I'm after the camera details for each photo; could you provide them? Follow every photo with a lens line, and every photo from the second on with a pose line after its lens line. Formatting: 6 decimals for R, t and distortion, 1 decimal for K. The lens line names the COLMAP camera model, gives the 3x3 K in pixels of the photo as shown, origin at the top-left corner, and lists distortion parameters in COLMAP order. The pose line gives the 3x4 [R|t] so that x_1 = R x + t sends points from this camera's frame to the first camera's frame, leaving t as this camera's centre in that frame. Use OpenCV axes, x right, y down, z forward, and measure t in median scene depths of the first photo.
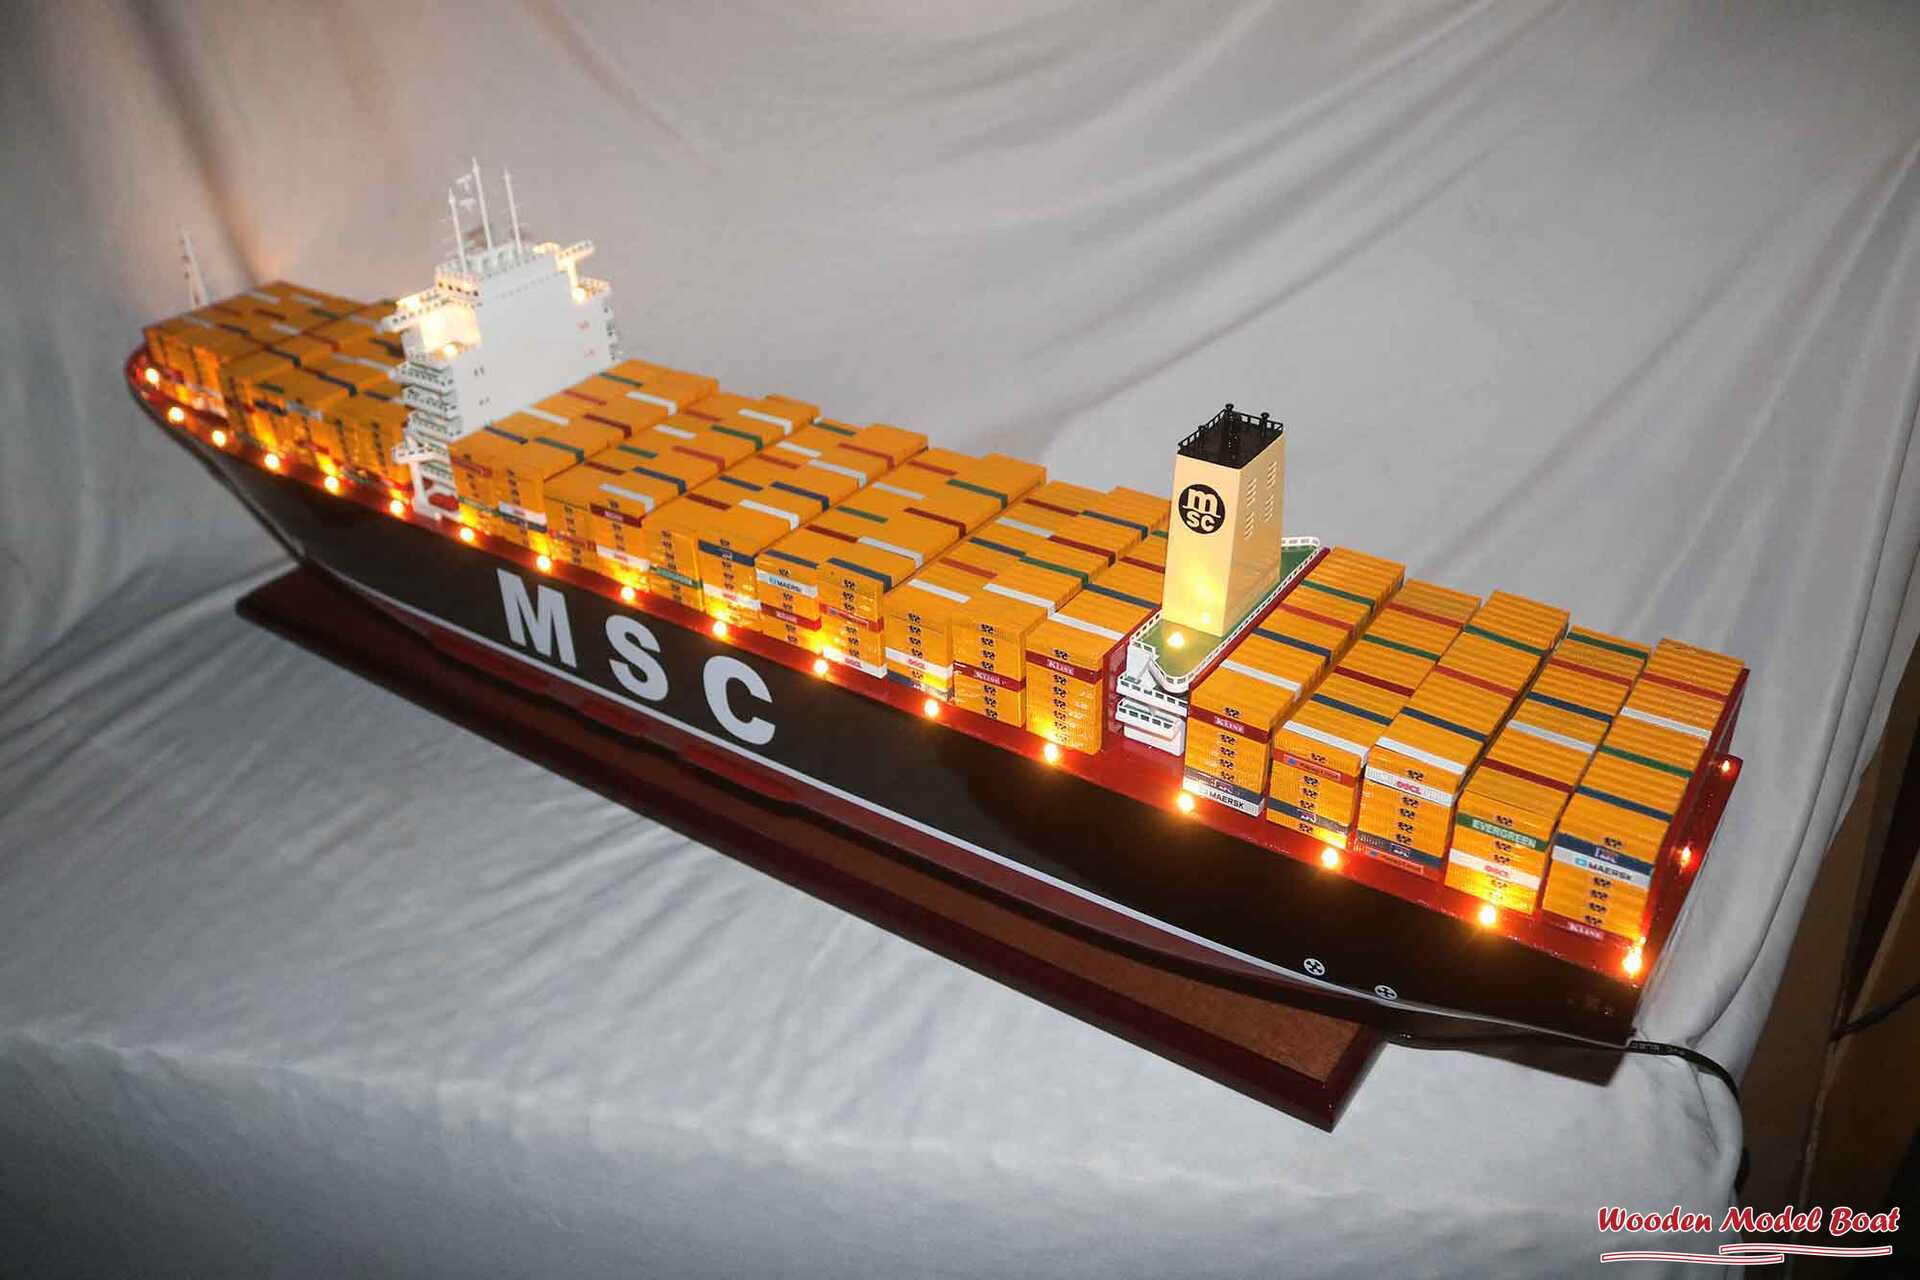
lens RADIAL K [[1563.2, 0, 937.6], [0, 1563.2, 643.8], [0, 0, 1]] dist [-0.158670, 0.119295]
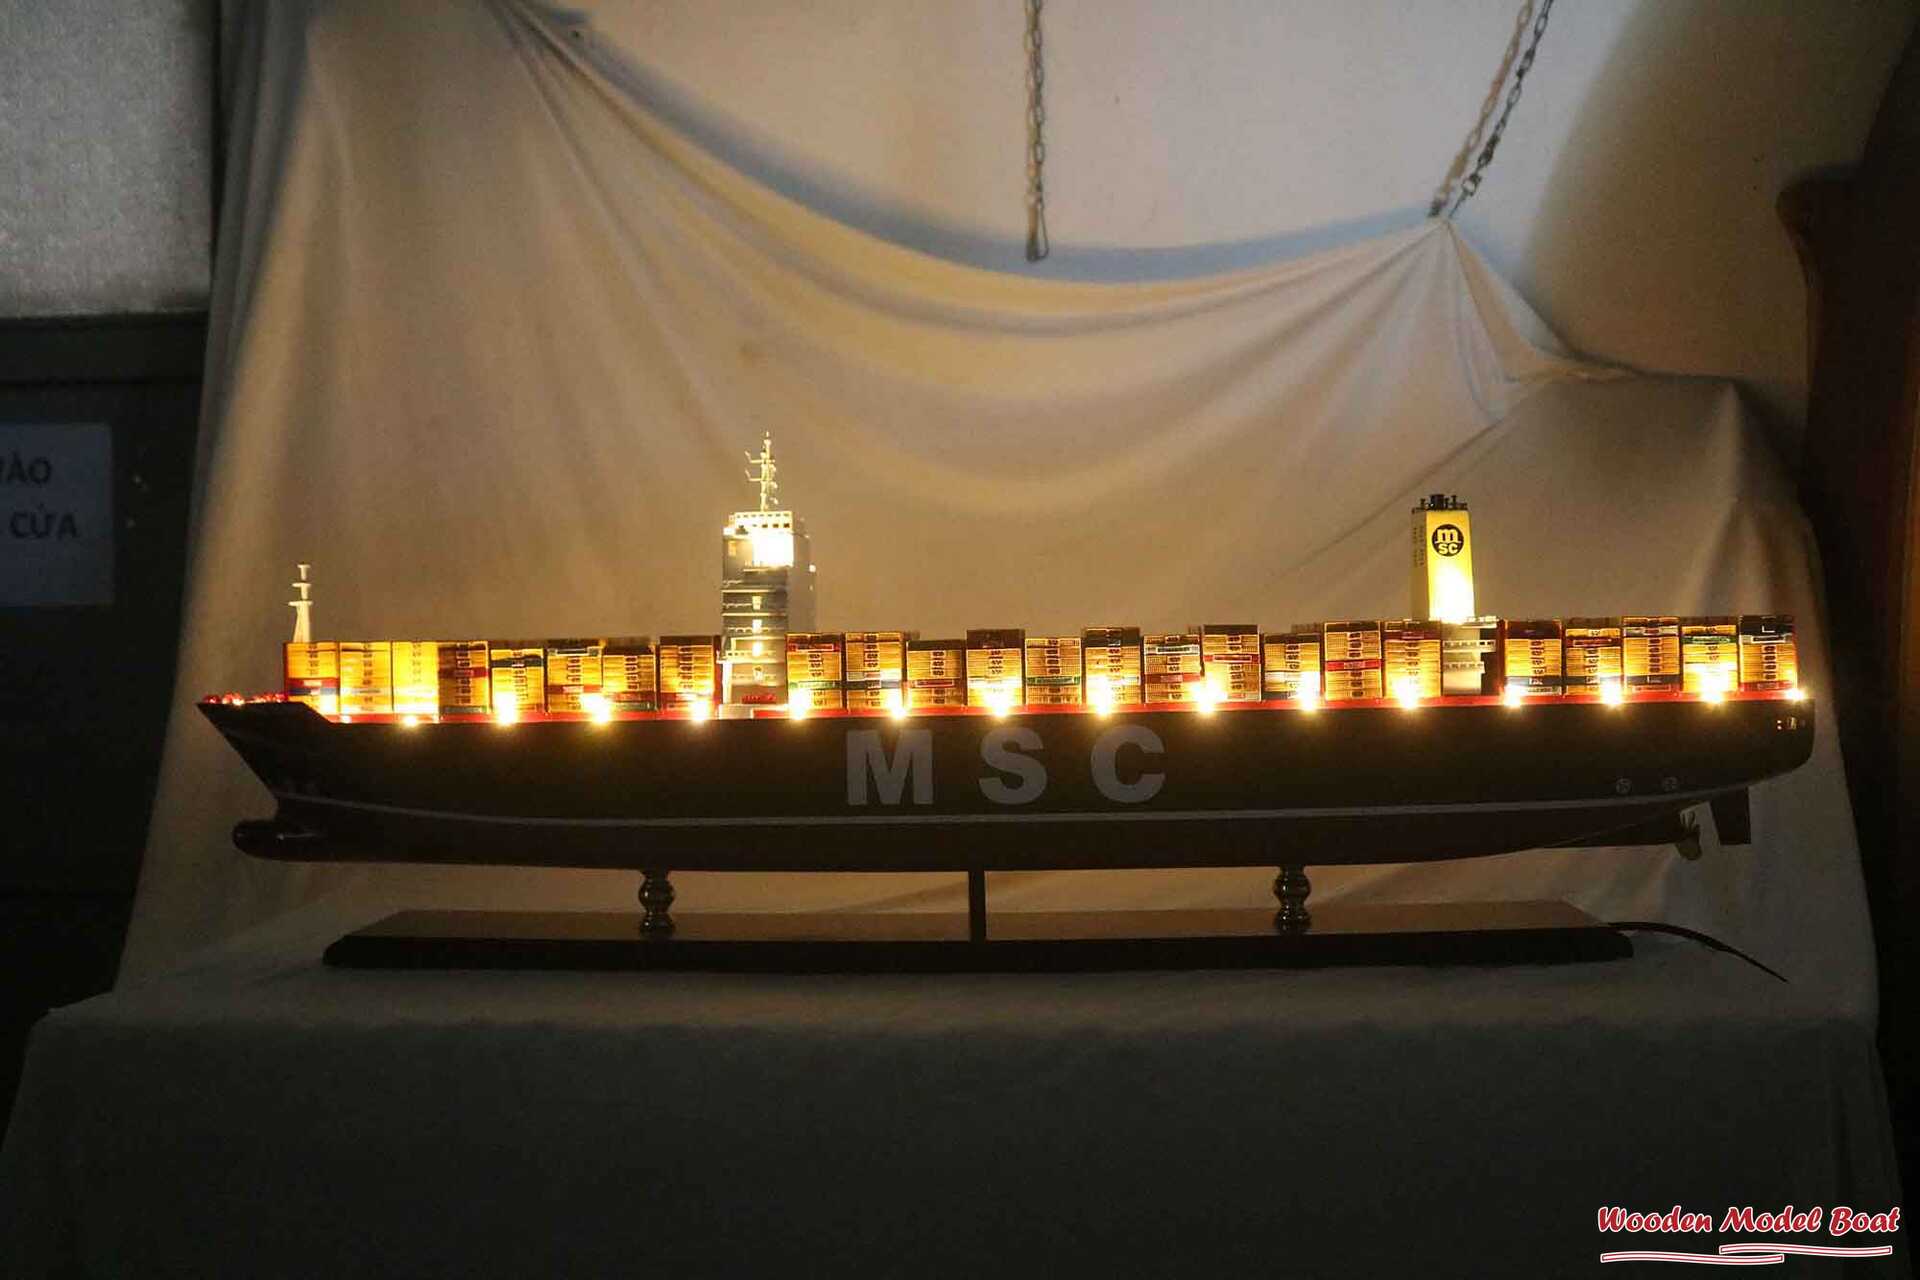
lens RADIAL K [[1563.2, 0, 937.6], [0, 1563.2, 643.8], [0, 0, 1]] dist [-0.158670, 0.119295]
pose [[0.854418, 0.017699, 0.519284, -0.973635], [0.266870, 0.842571, -0.467820, 0.534345], [-0.445814, 0.538295, 0.715184, 0.130944]]
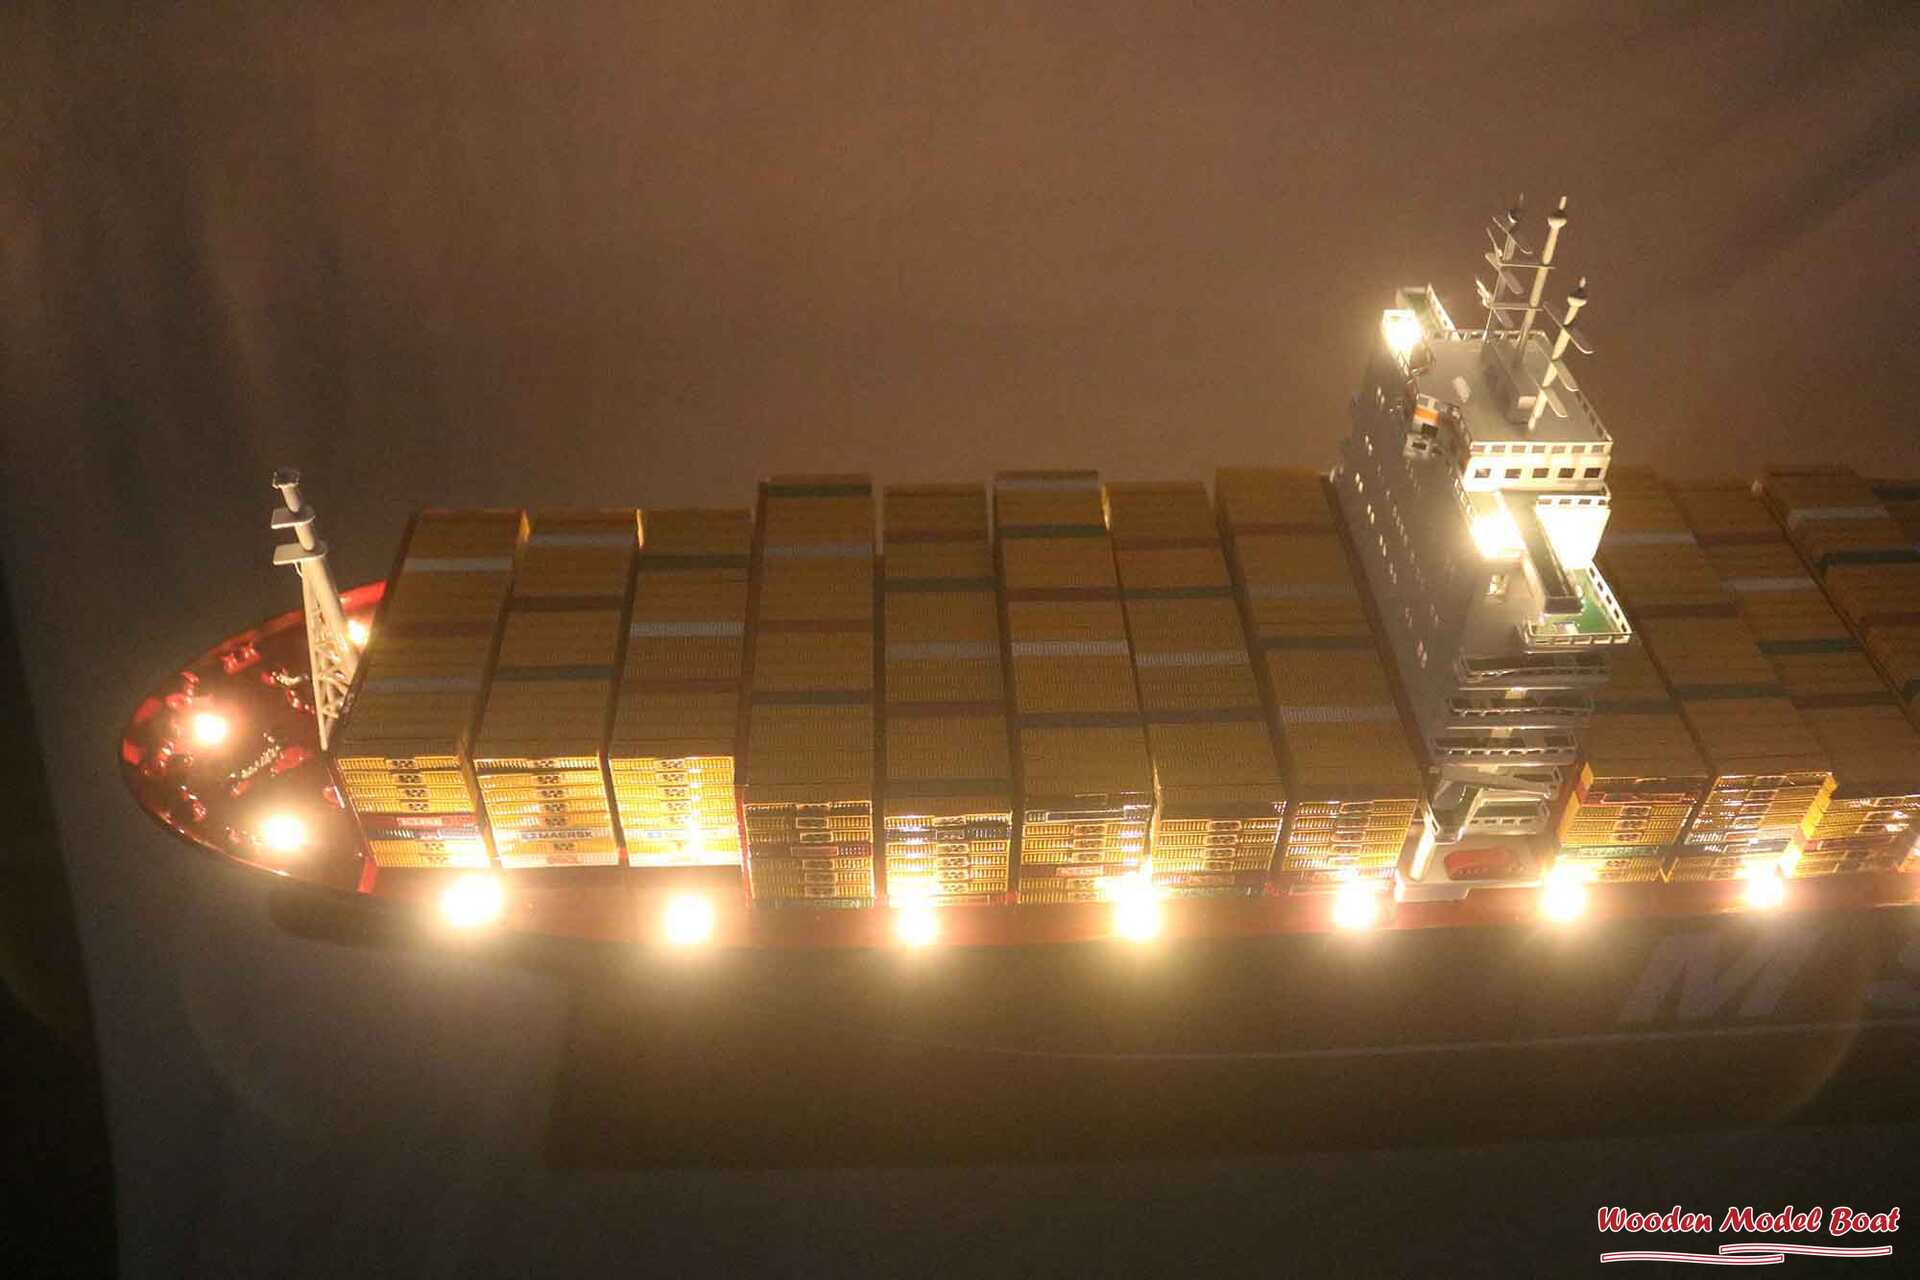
lens RADIAL K [[1563.2, 0, 937.6], [0, 1563.2, 643.8], [0, 0, 1]] dist [-0.158670, 0.119295]
pose [[0.792588, -0.380392, 0.476556, -0.831302], [0.291641, 0.922850, 0.251583, -0.418058], [-0.535490, -0.060419, 0.842378, 0.813265]]
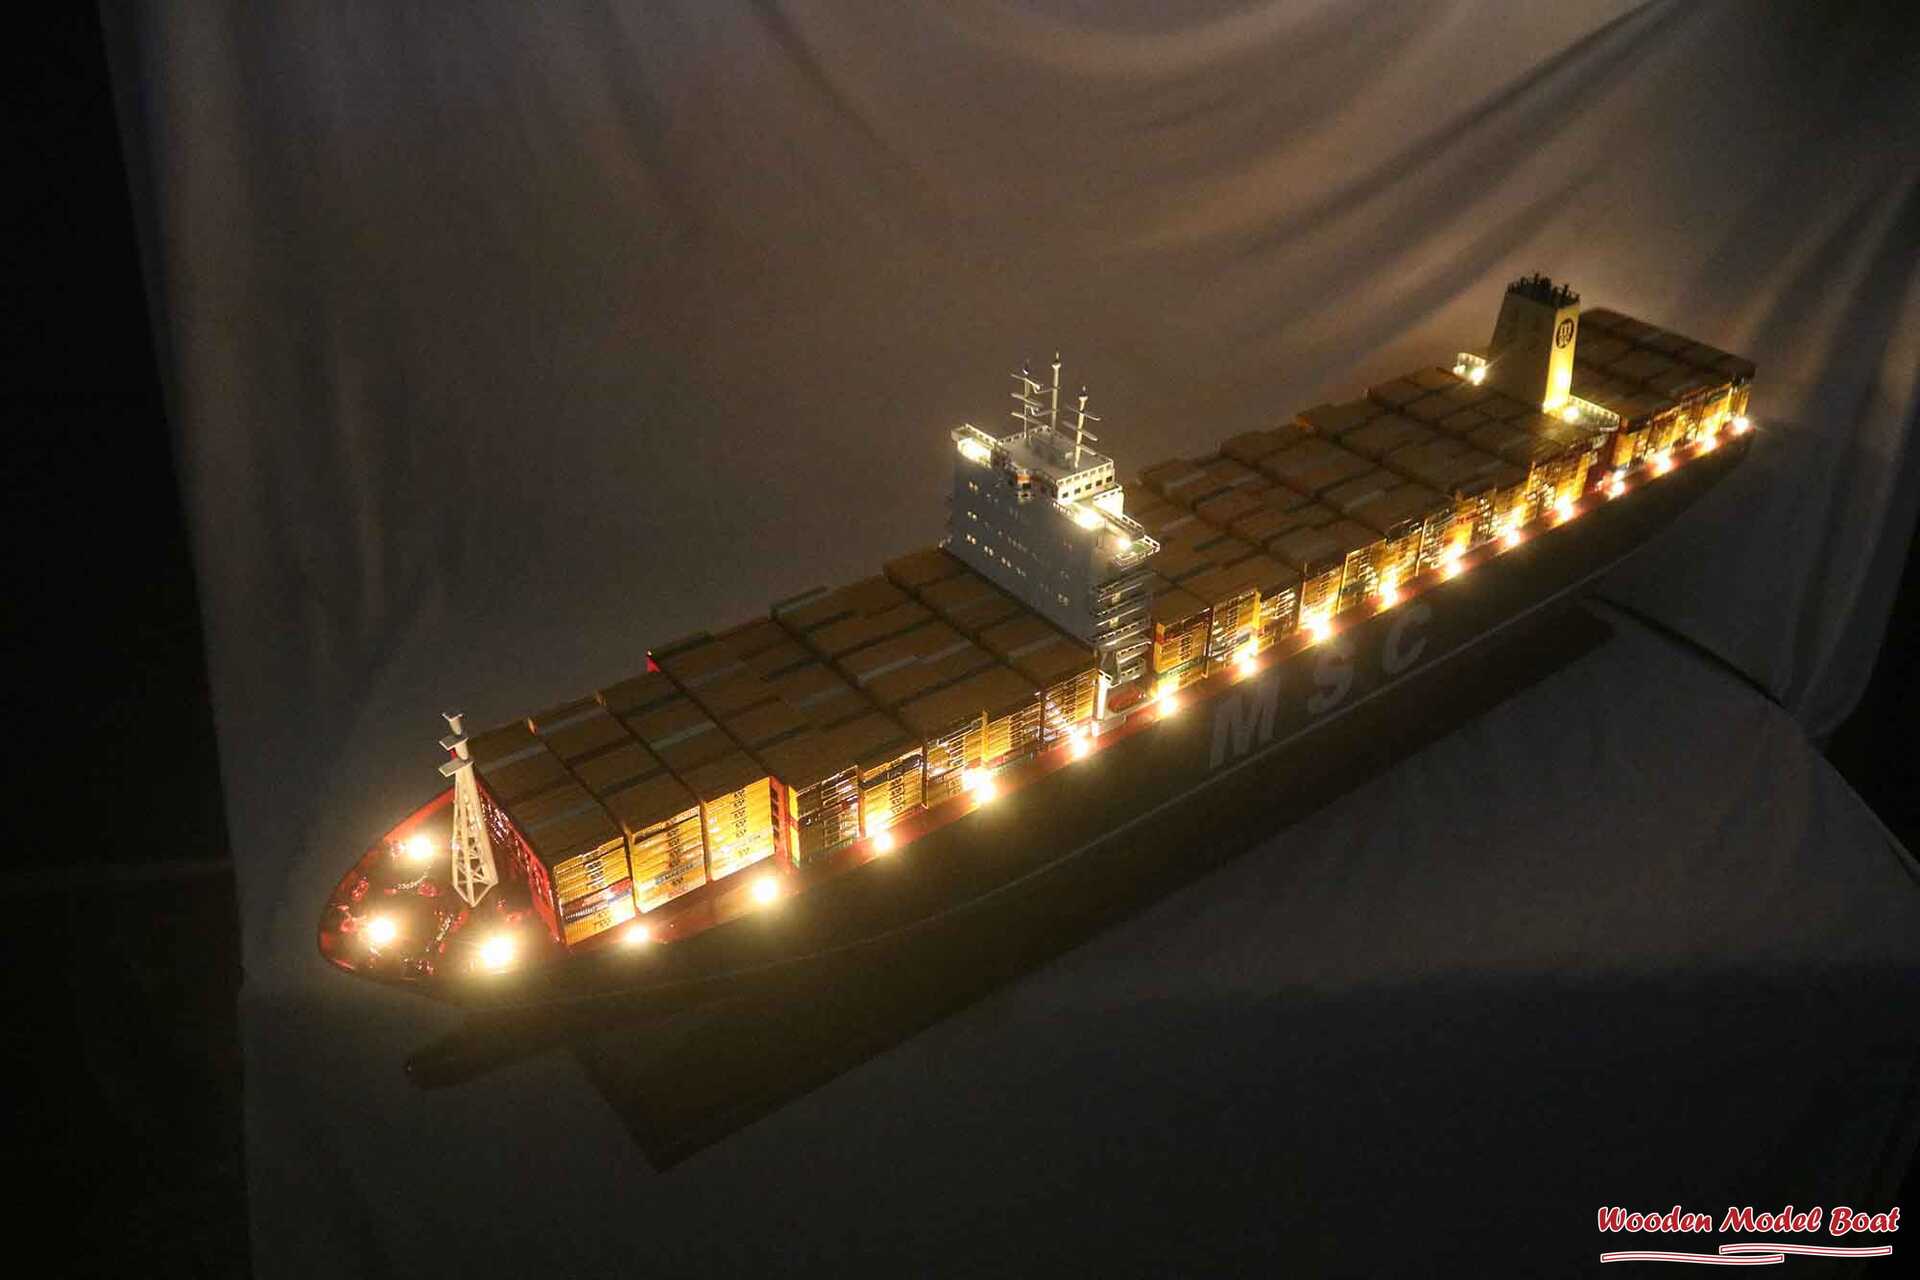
lens RADIAL K [[1563.2, 0, 937.6], [0, 1563.2, 643.8], [0, 0, 1]] dist [-0.158670, 0.119295]
pose [[0.303887, -0.488631, 0.817859, -1.372426], [0.495089, 0.814435, 0.302628, -0.572163], [-0.813966, 0.312948, 0.489411, 0.744212]]
